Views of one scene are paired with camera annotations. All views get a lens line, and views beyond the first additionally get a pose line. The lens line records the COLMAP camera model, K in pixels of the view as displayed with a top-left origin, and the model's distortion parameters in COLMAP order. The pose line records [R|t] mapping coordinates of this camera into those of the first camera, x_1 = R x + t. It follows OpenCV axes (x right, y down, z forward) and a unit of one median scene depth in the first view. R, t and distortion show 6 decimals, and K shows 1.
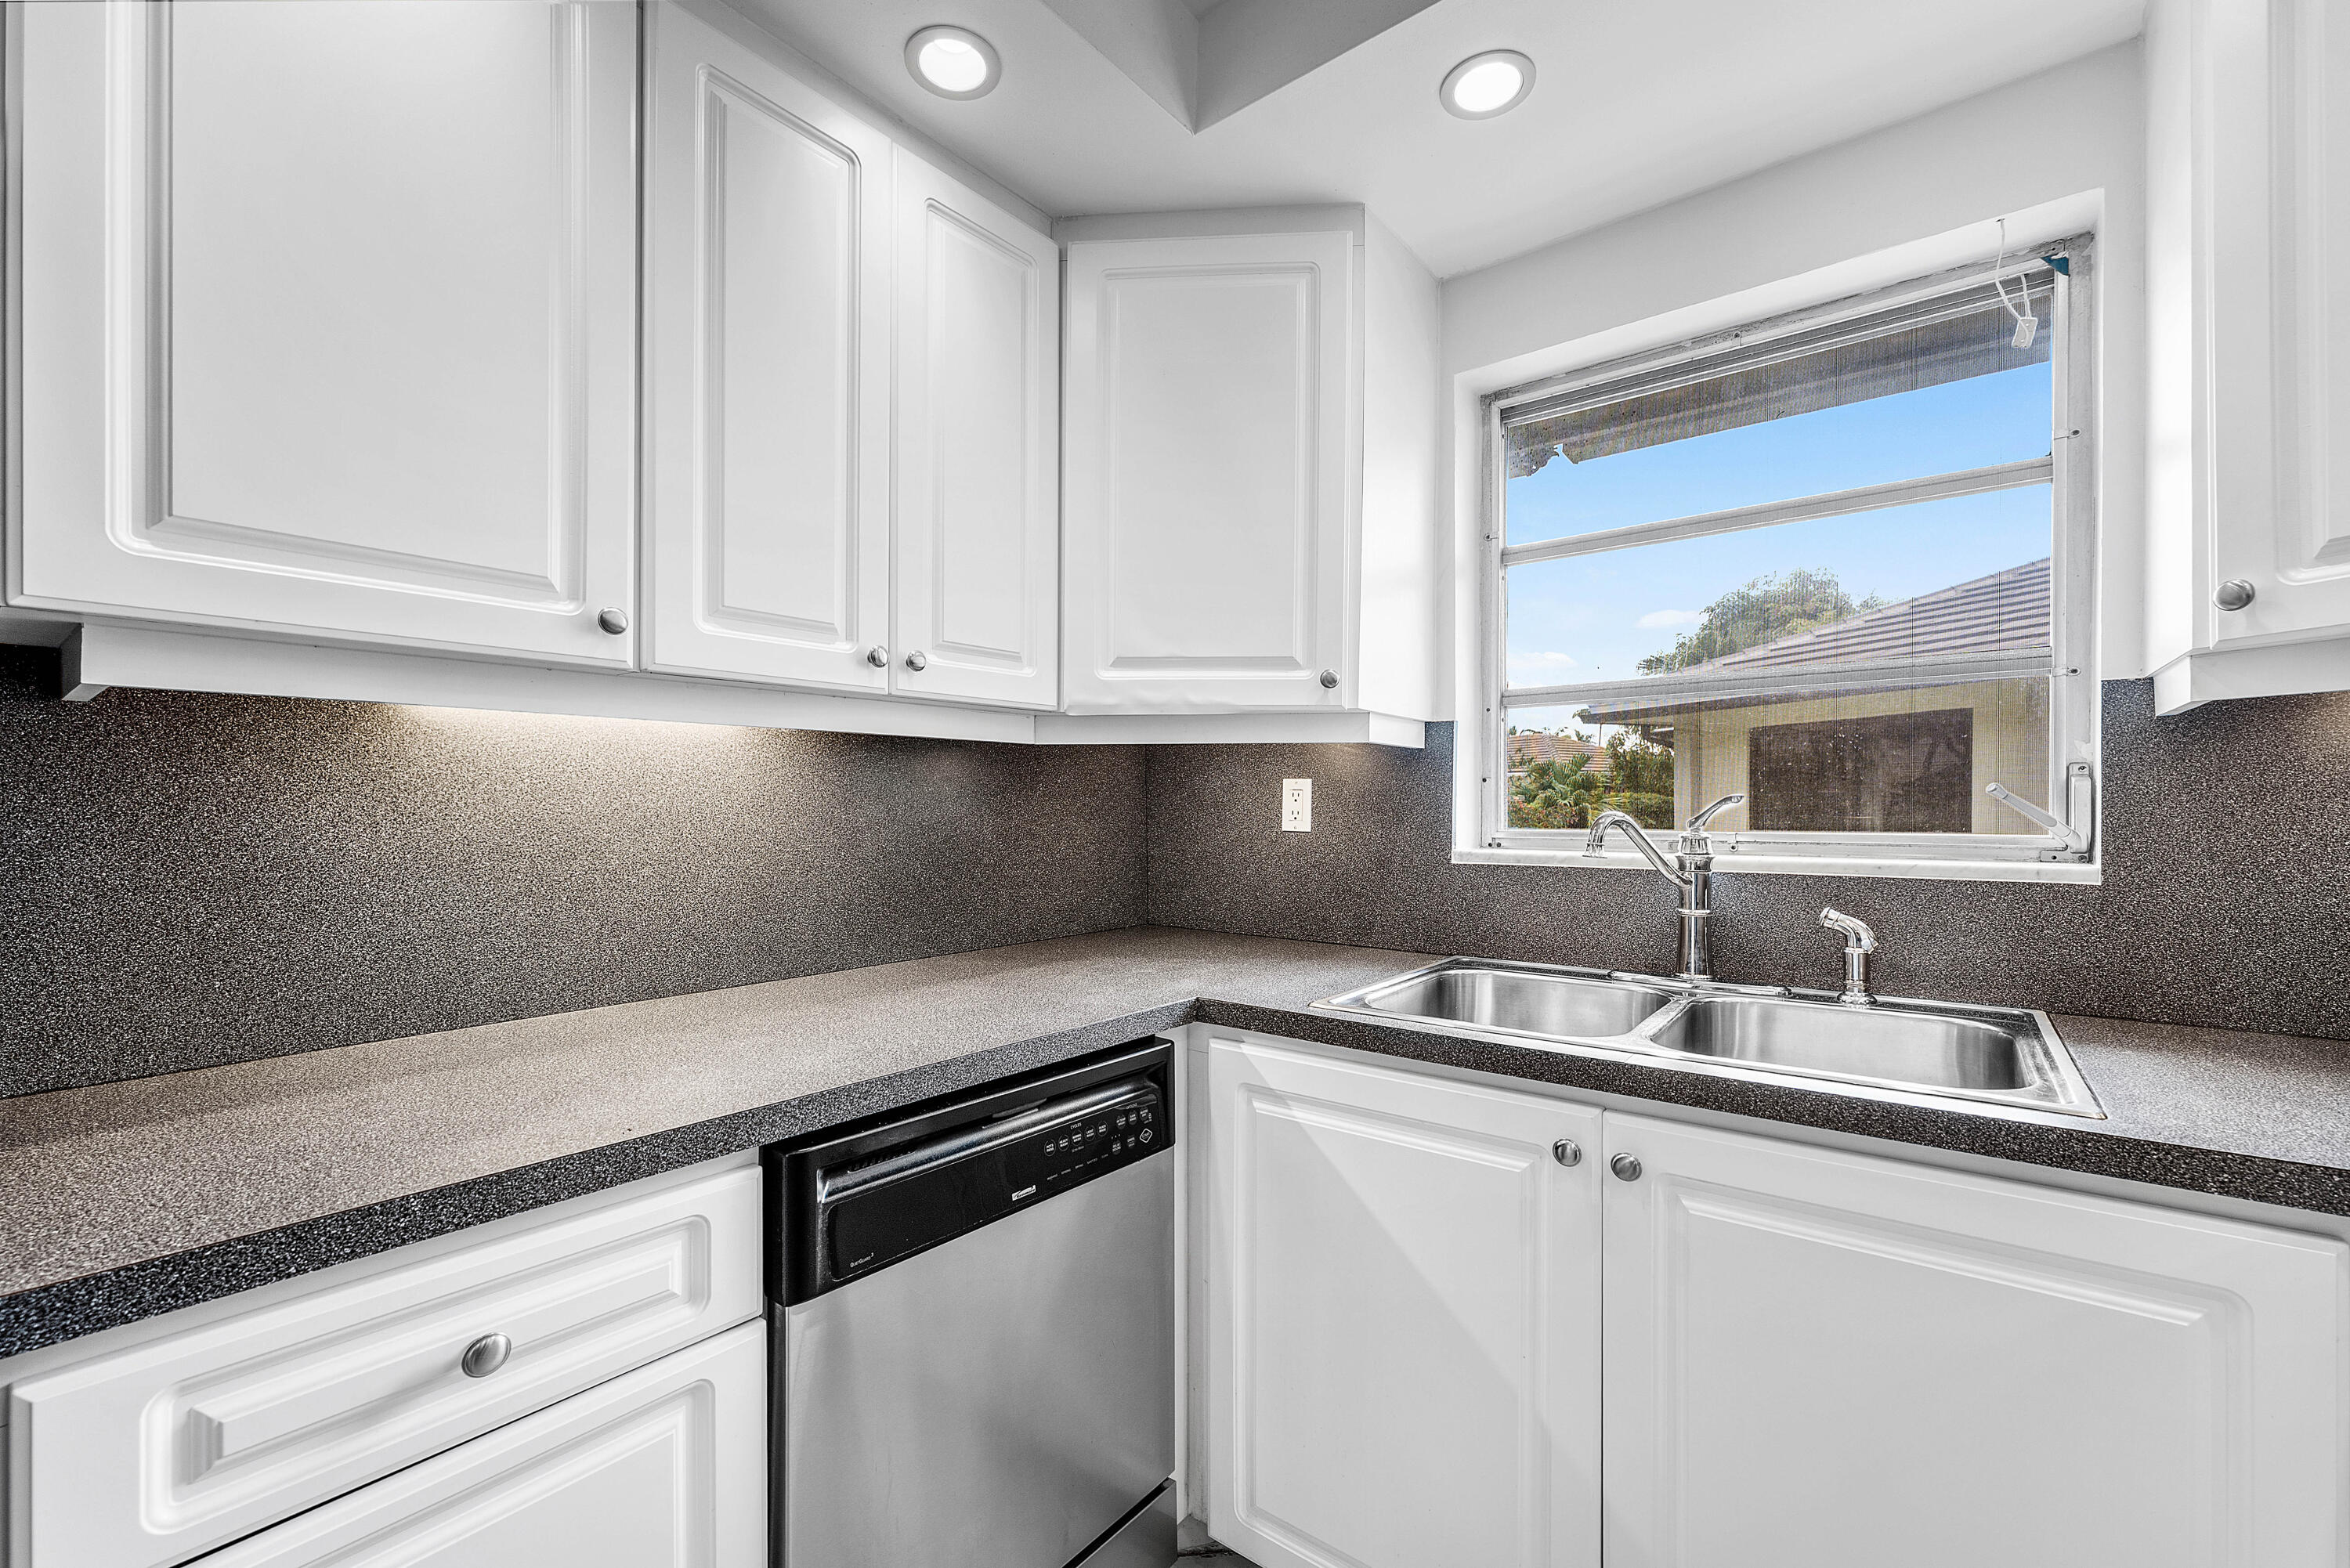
lens RADIAL K [[943.5, 0, 1195.6], [0, 943.5, 806.4], [0, 0, 1]] dist [0.001869, -0.000899]
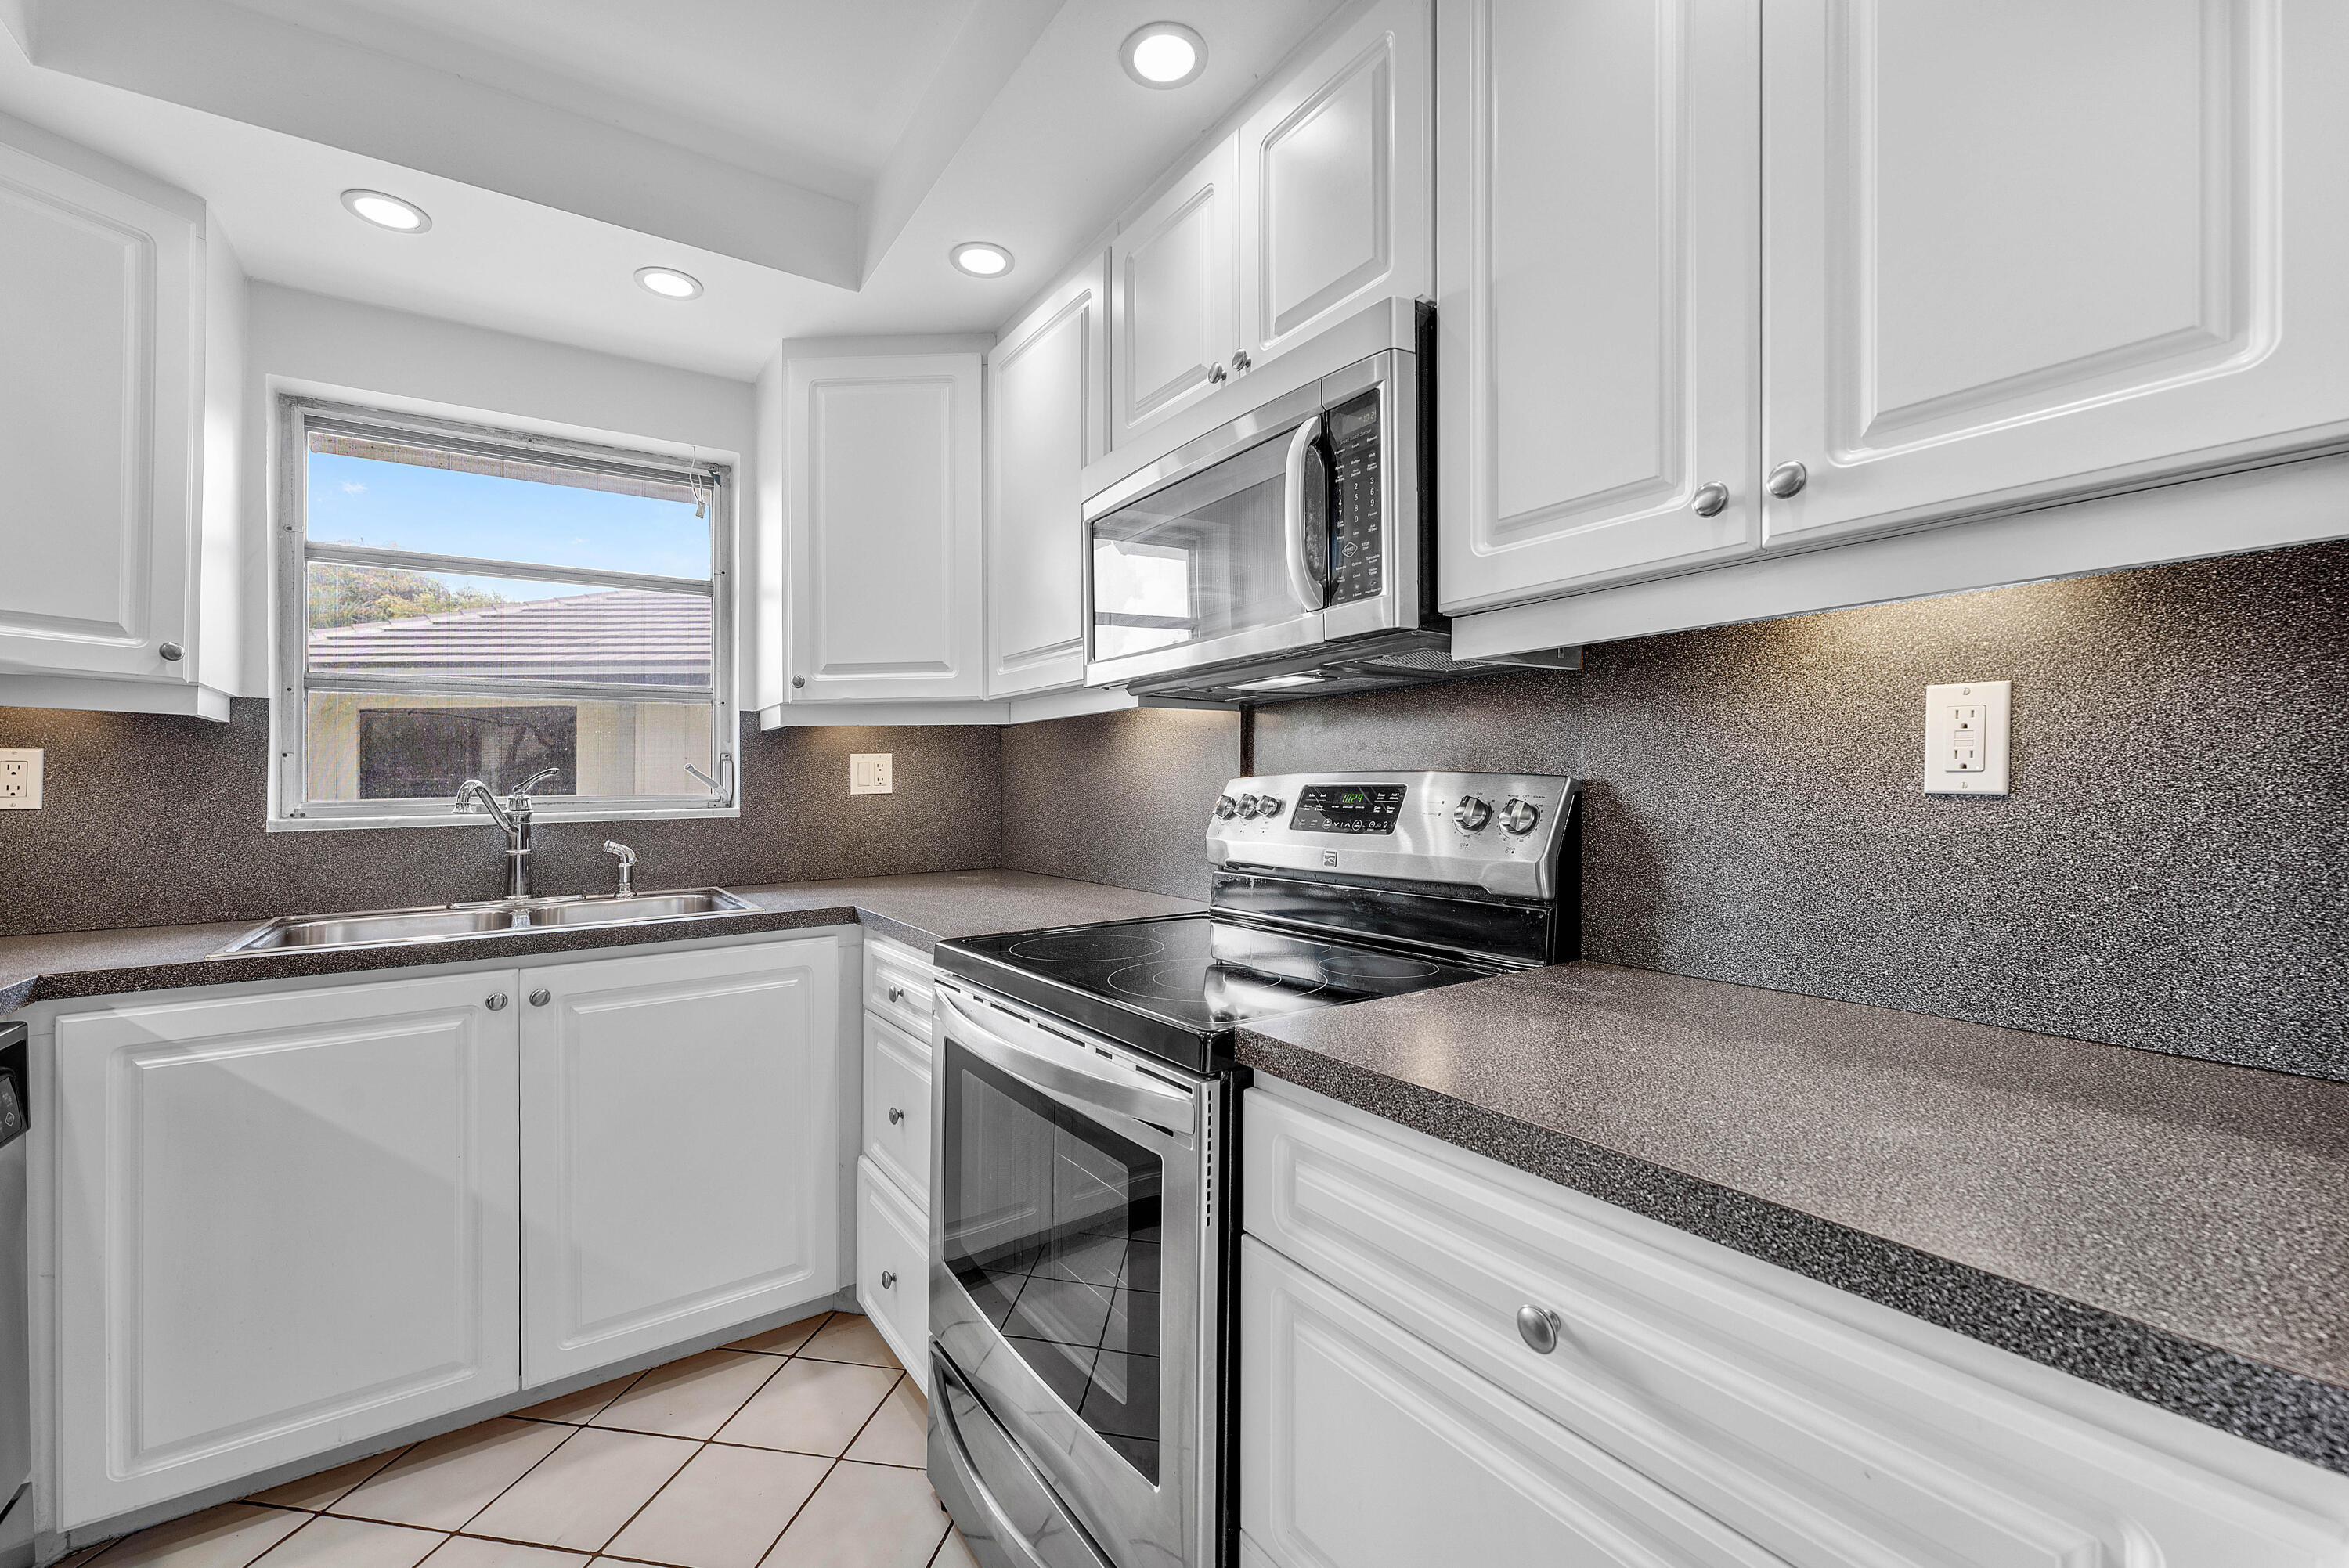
lens RADIAL K [[943.1, 0, 1152.9], [0, 943.1, 745.3], [0, 0, 1]] dist [0.001869, -0.000899]
pose [[0.310859, 0.035198, 0.949804, -0.551562], [0.014450, 0.999024, -0.041751, 0.027261], [-0.950346, 0.026704, 0.310046, -0.359711]]
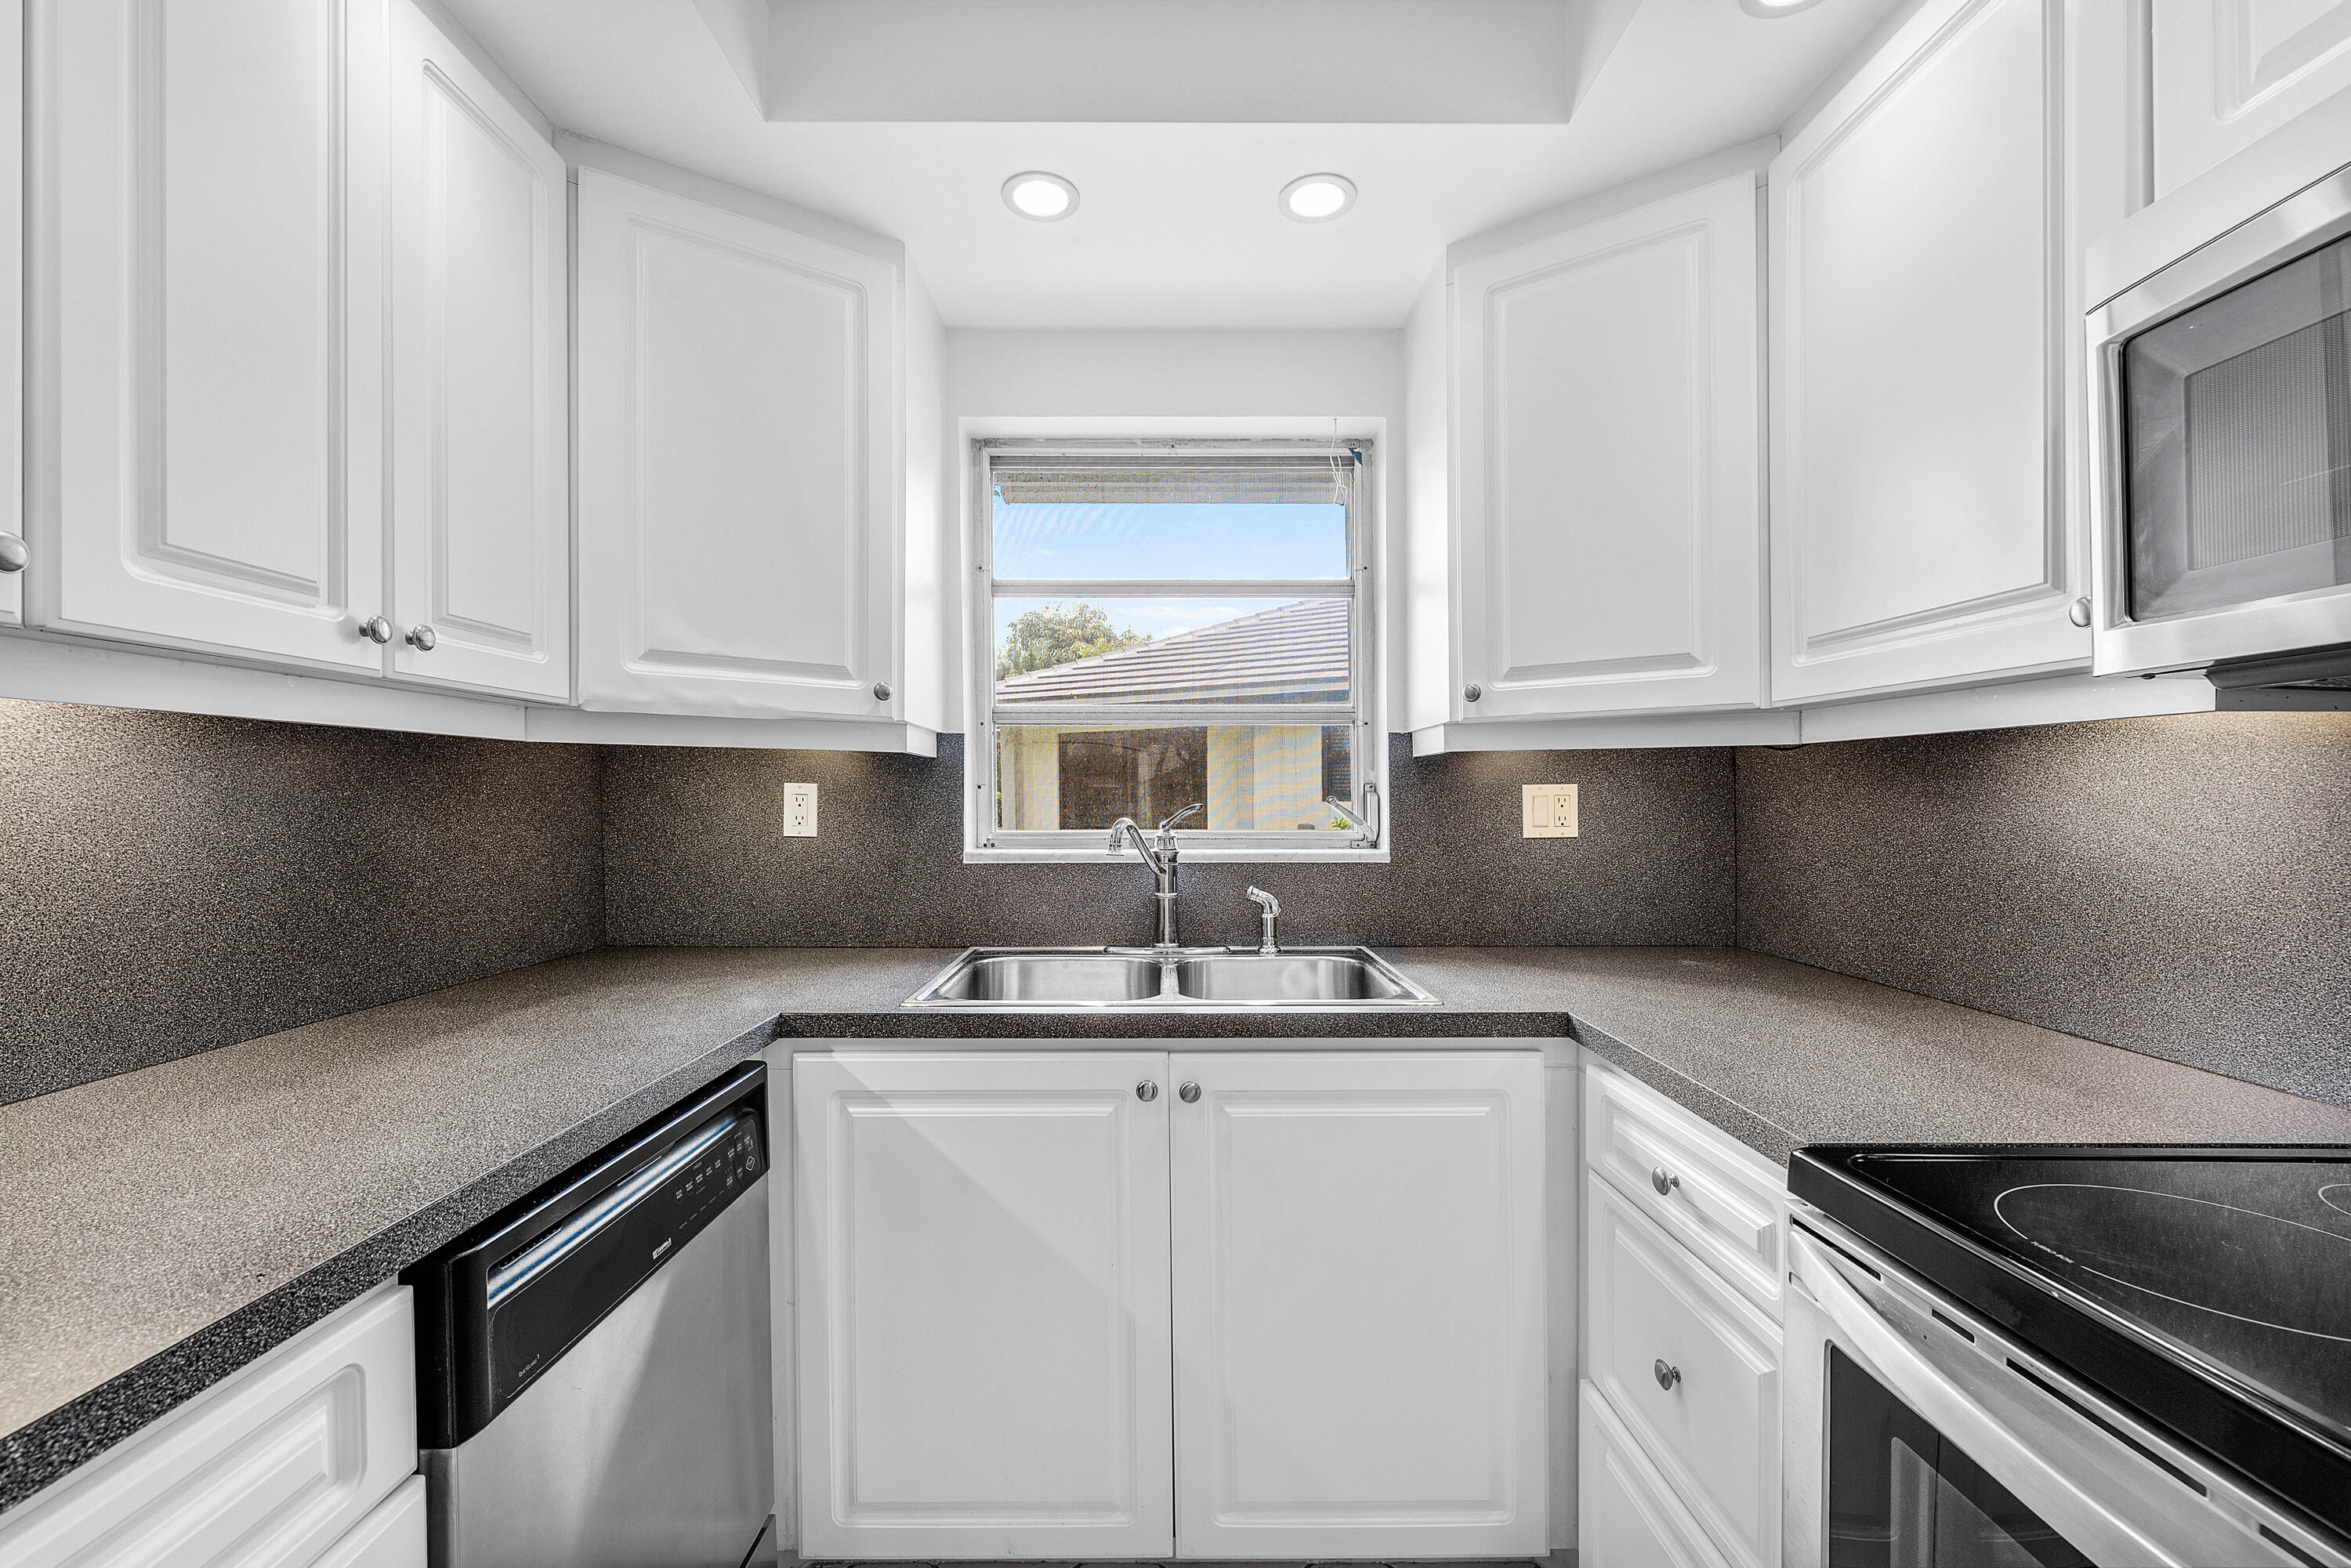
lens RADIAL K [[944.0, 0, 1157.5], [0, 944.0, 795.0], [0, 0, 1]] dist [0.001869, -0.000899]
pose [[0.792382, 0.005069, 0.610004, -0.281560], [-0.002763, 0.999985, -0.004720, -0.018955], [-0.610019, 0.002054, 0.792384, -0.010640]]
